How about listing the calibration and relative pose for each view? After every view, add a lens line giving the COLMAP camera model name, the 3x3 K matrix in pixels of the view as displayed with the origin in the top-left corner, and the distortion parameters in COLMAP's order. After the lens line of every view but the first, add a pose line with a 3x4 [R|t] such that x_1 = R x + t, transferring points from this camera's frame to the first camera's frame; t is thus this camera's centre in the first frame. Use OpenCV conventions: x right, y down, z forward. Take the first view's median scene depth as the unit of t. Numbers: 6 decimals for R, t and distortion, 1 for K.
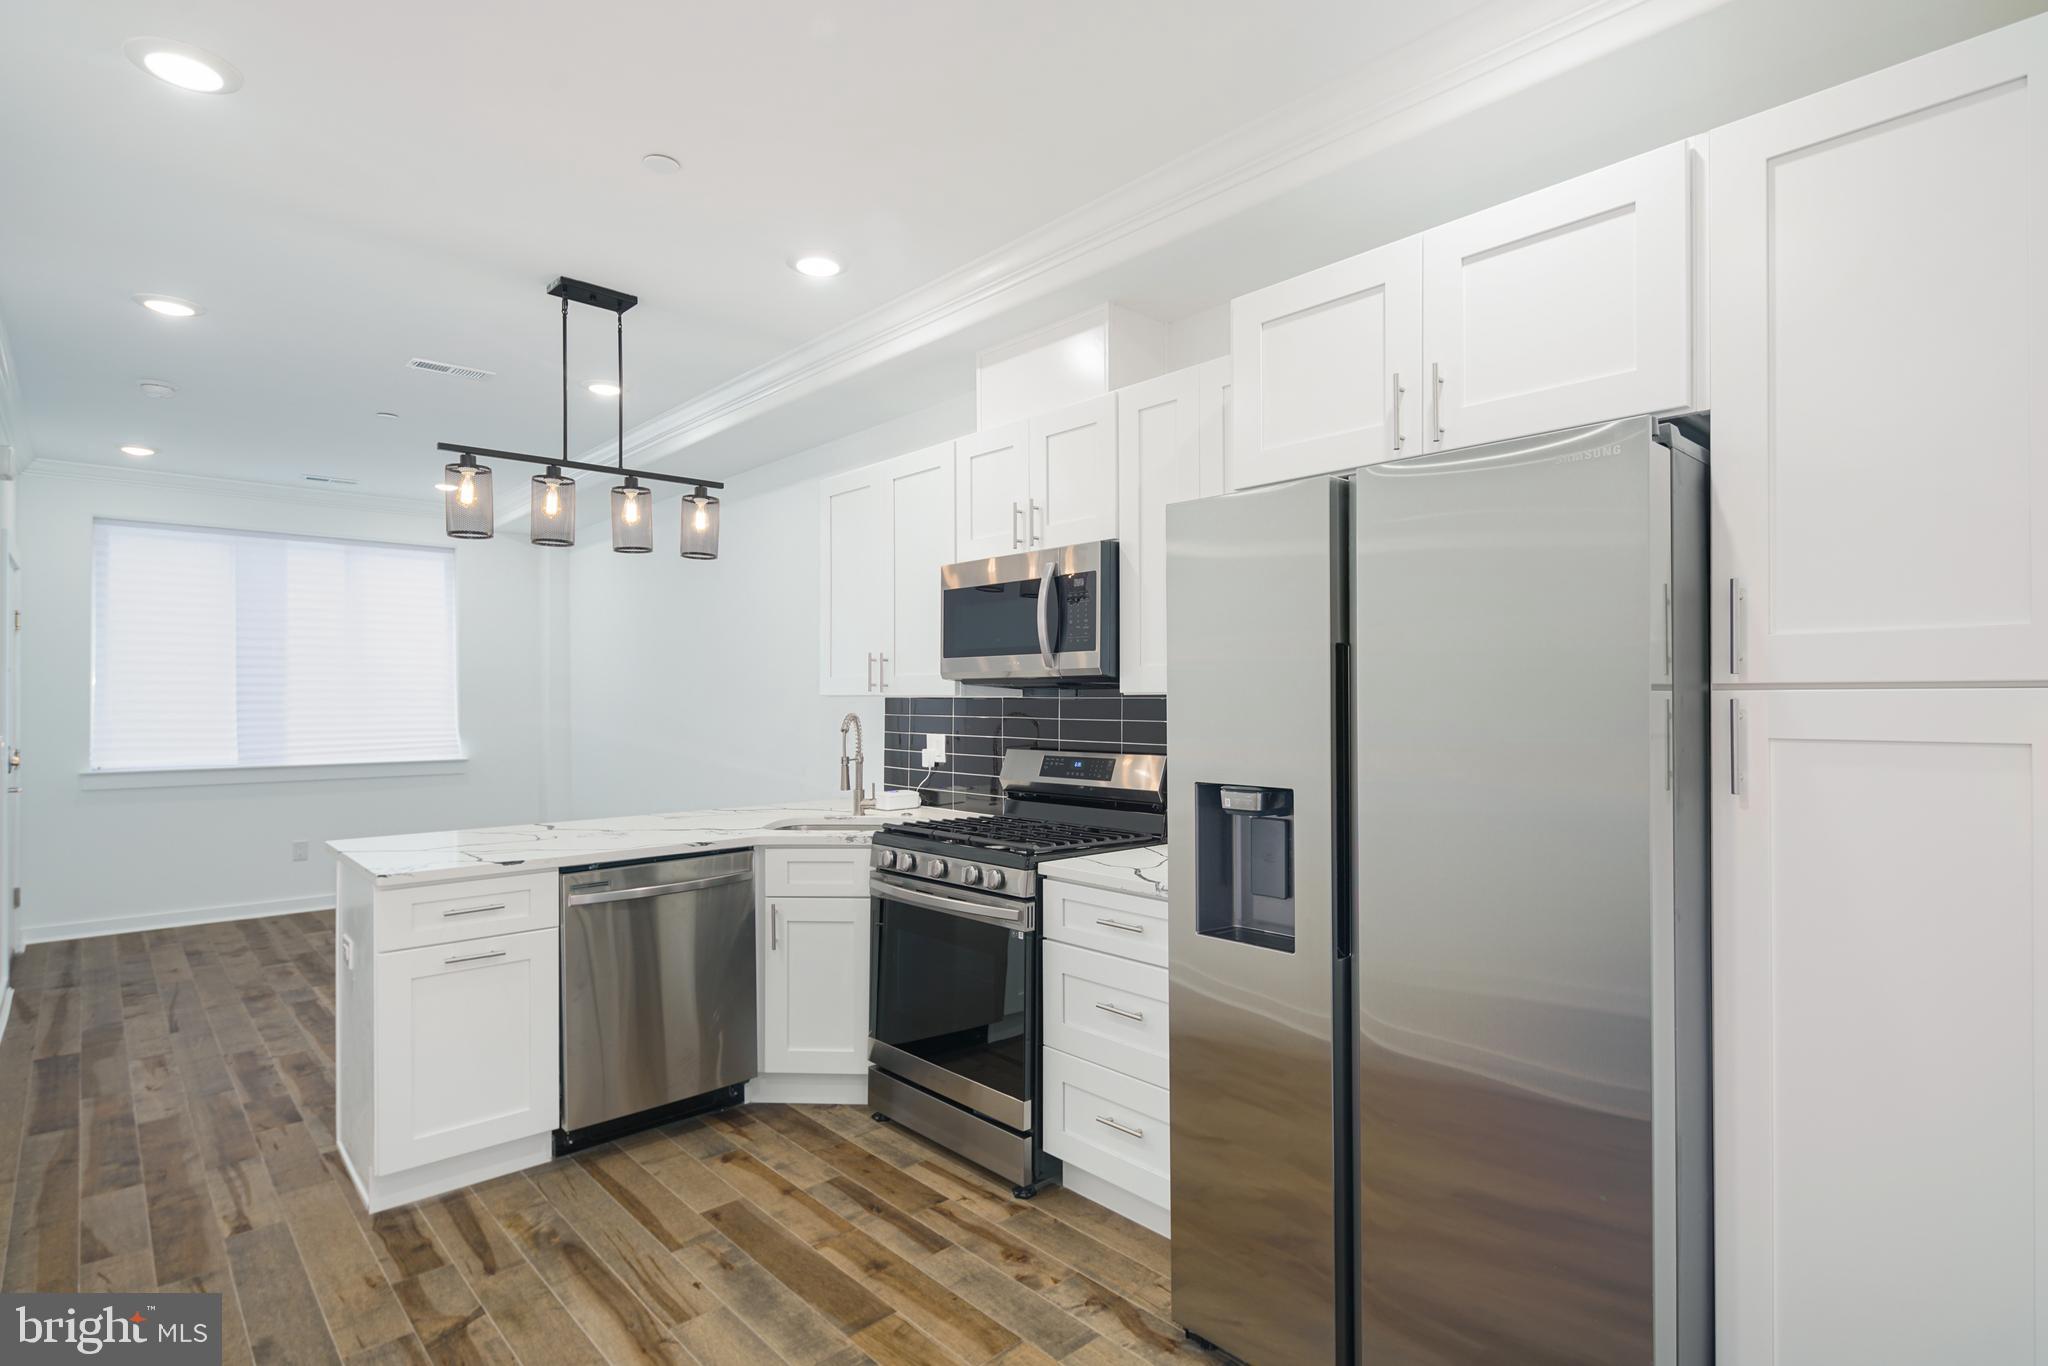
lens RADIAL K [[1002.7, 0, 1017.1], [0, 1002.7, 684.6], [0, 0, 1]] dist [0.004121, -0.000317]
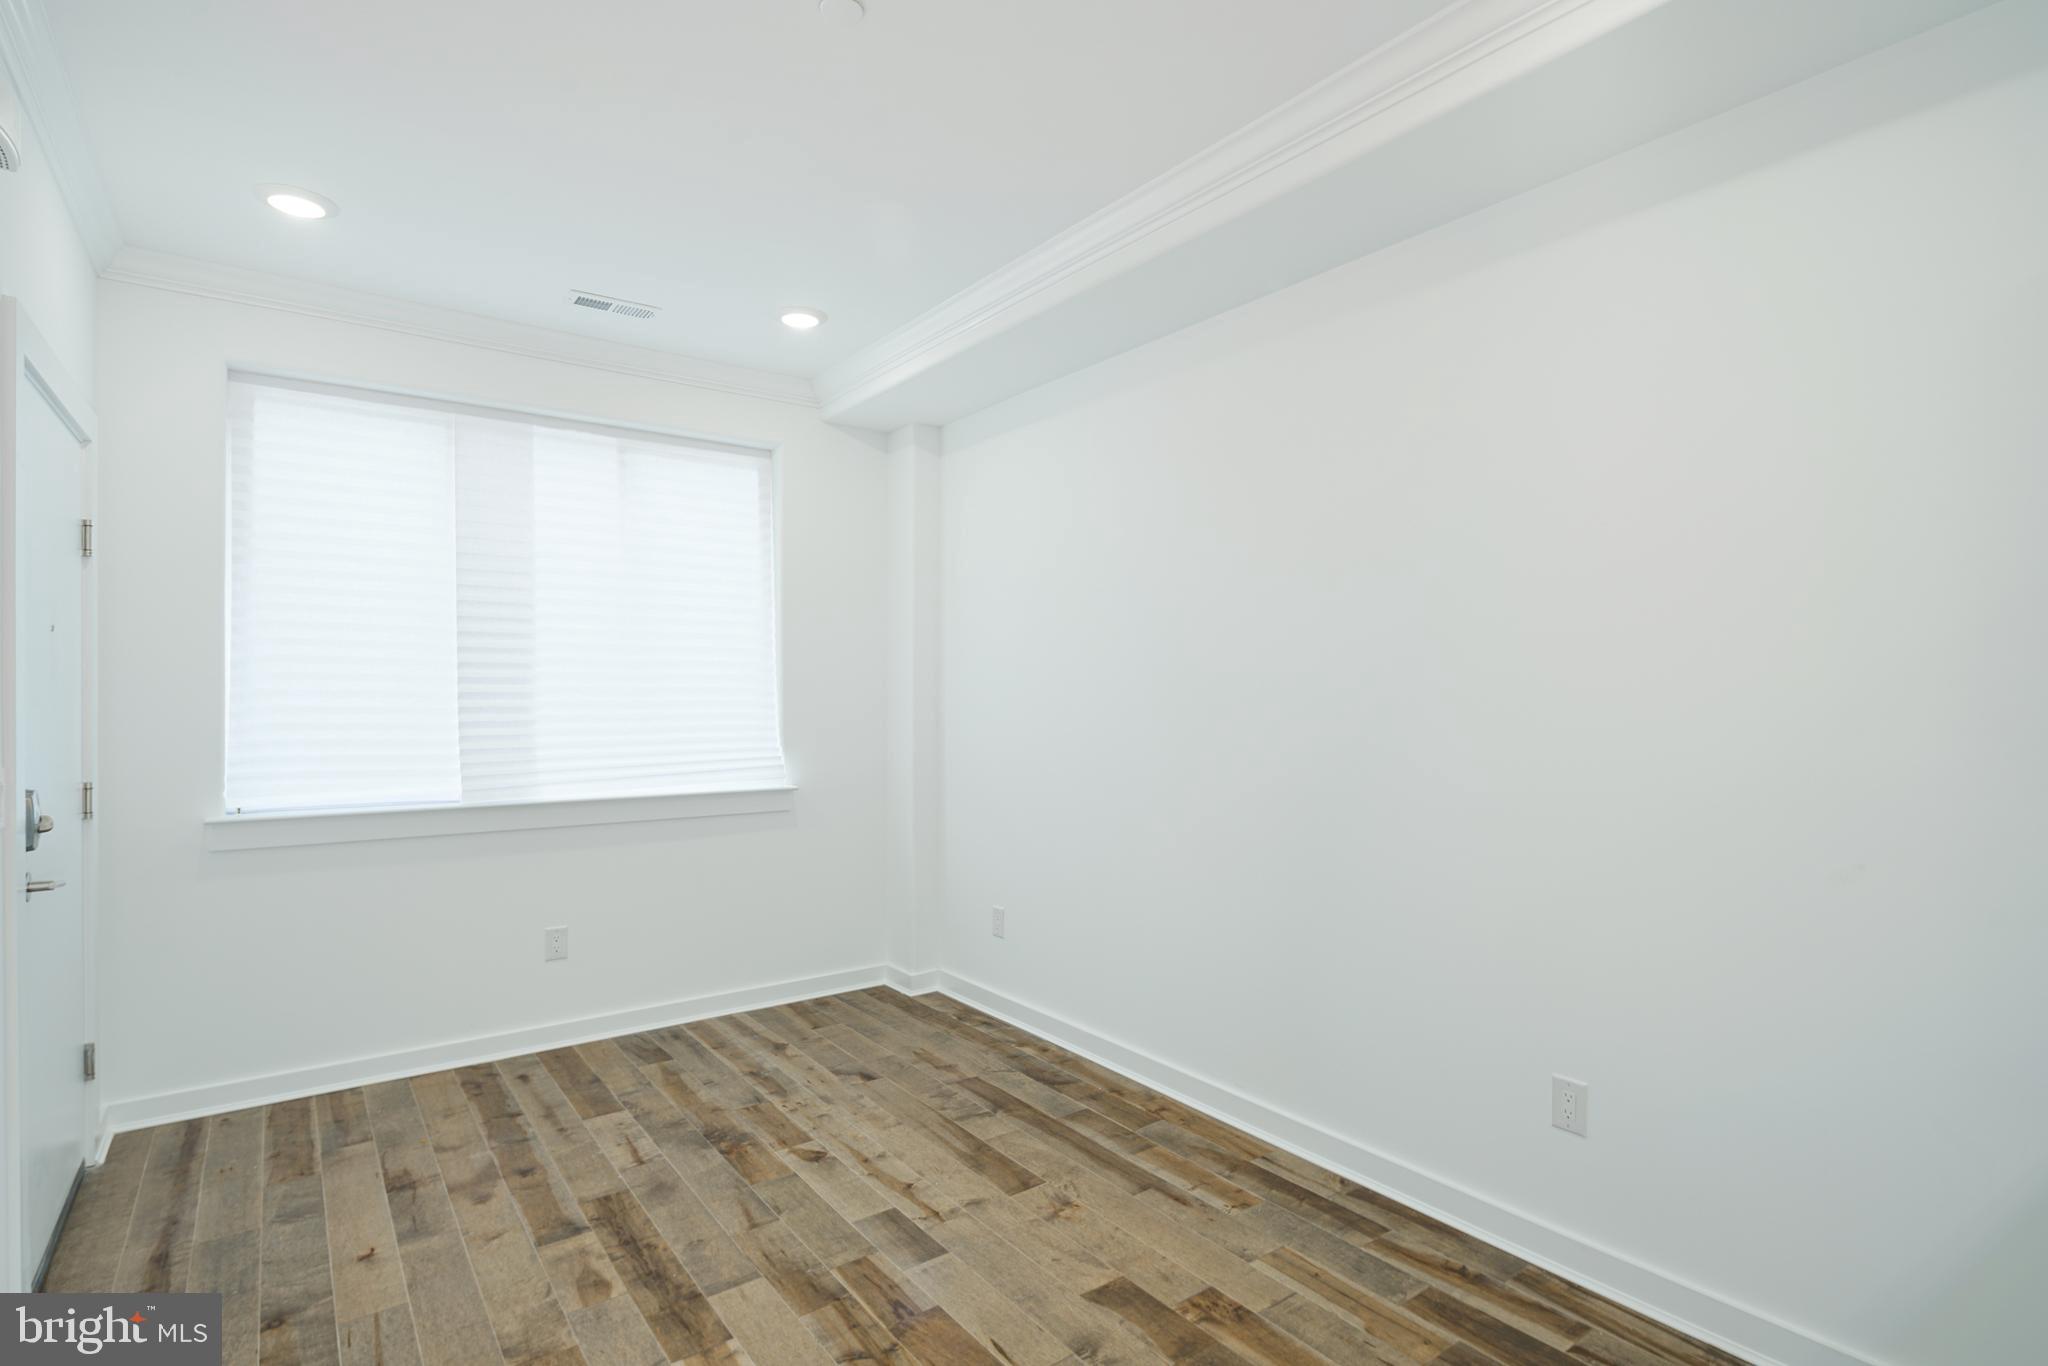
lens RADIAL K [[1002.7, 0, 1033.6], [0, 1002.7, 685.1], [0, 0, 1]] dist [0.004121, -0.000317]
pose [[0.995460, 0.001306, -0.095177, -0.409938], [-0.000901, 0.999990, 0.004301, 0.009482], [0.095182, -0.004196, 0.995451, 0.476075]]
